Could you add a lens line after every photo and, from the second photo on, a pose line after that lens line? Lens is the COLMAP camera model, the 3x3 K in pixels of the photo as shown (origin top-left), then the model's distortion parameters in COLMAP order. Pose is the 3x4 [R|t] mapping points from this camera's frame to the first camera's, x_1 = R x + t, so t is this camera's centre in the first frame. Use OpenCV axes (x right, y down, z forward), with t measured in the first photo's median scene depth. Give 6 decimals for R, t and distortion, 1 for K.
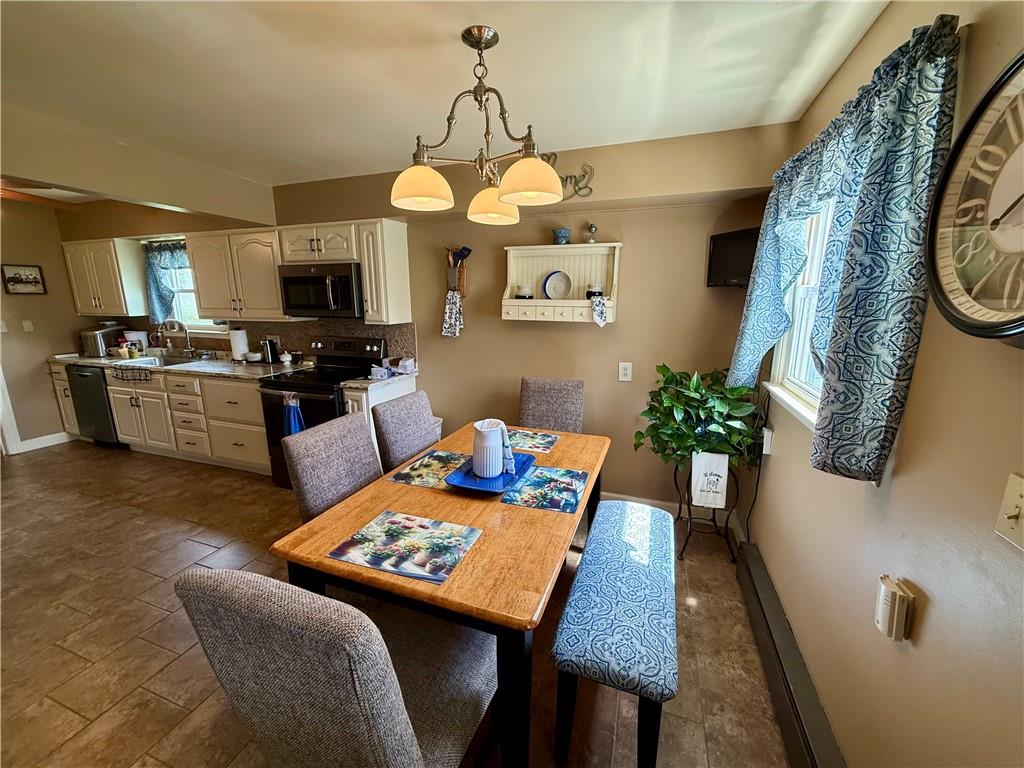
lens RADIAL K [[407.7, 0, 509.1], [0, 407.7, 384.2], [0, 0, 1]] dist [-0.001258, 0.000583]
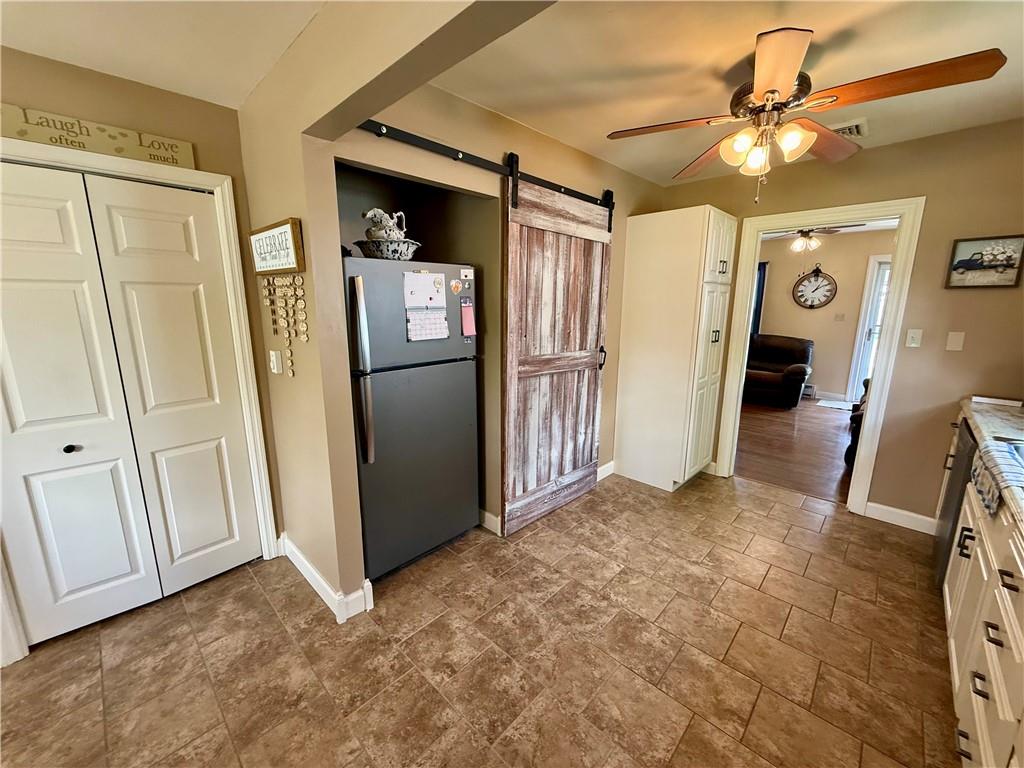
lens RADIAL K [[407.7, 0, 506.9], [0, 407.7, 381.6], [0, 0, 1]] dist [-0.001258, 0.000583]
pose [[-0.414116, 0.178510, -0.892548, -0.357345], [-0.188395, 0.942537, 0.275918, -0.127494], [0.890514, 0.282413, -0.356690, 0.639313]]
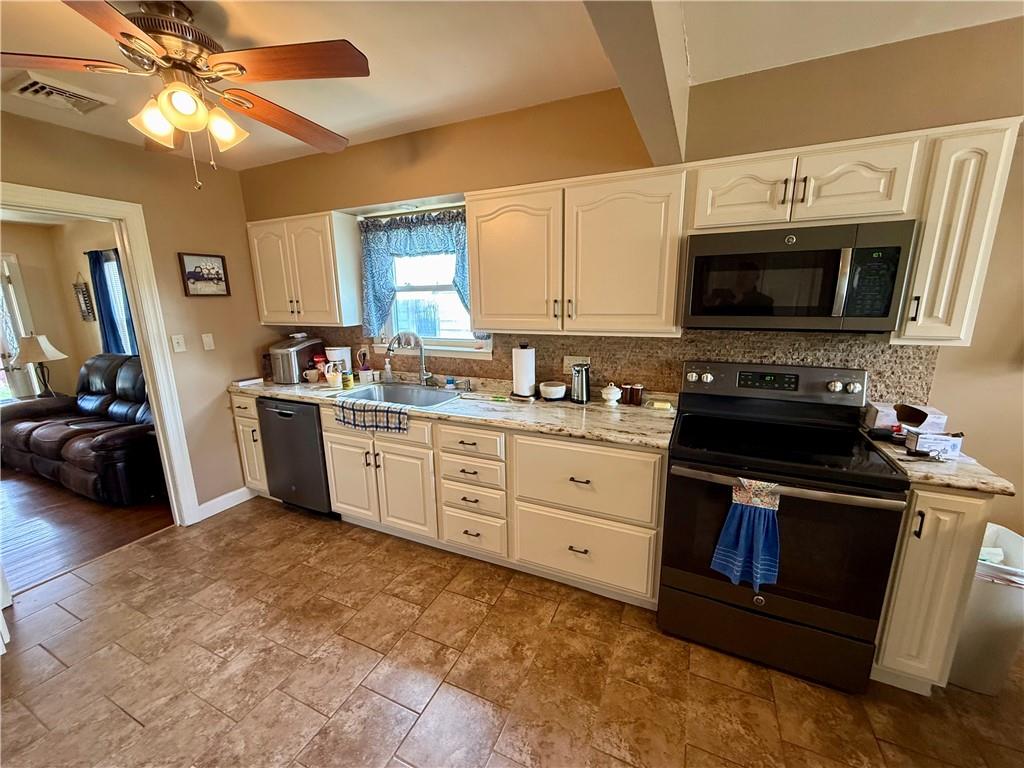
lens RADIAL K [[407.7, 0, 507.5], [0, 407.7, 384.1], [0, 0, 1]] dist [-0.001258, 0.000583]
pose [[0.995412, 0.006382, -0.095466, -0.598890], [-0.006121, 0.999977, 0.003026, -0.074815], [0.095483, -0.002428, 0.995428, 0.349267]]
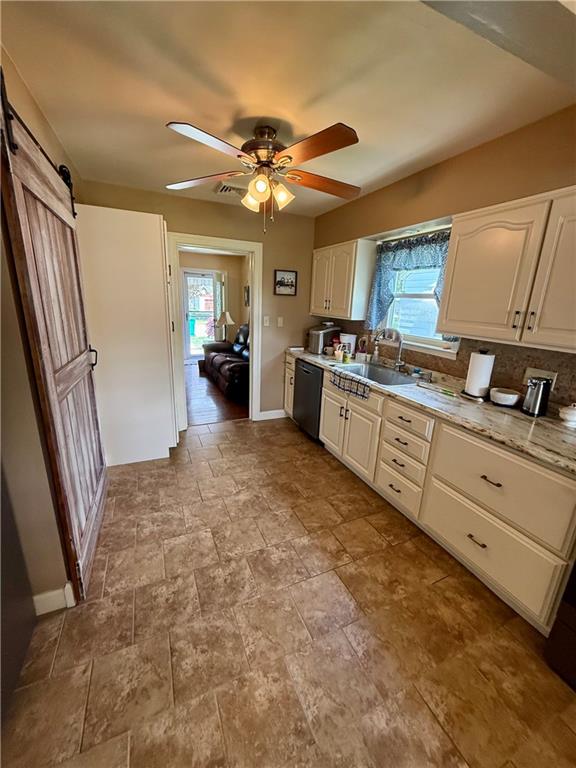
lens RADIAL K [[305.8, 0, 288.1], [0, 305.8, 381.3], [0, 0, 1]] dist [-0.001258, 0.000583]
pose [[0.693836, 0.215412, -0.687160, -0.501355], [-0.188234, 0.975289, 0.115672, -0.079640], [0.695096, 0.049089, 0.717239, 0.371993]]
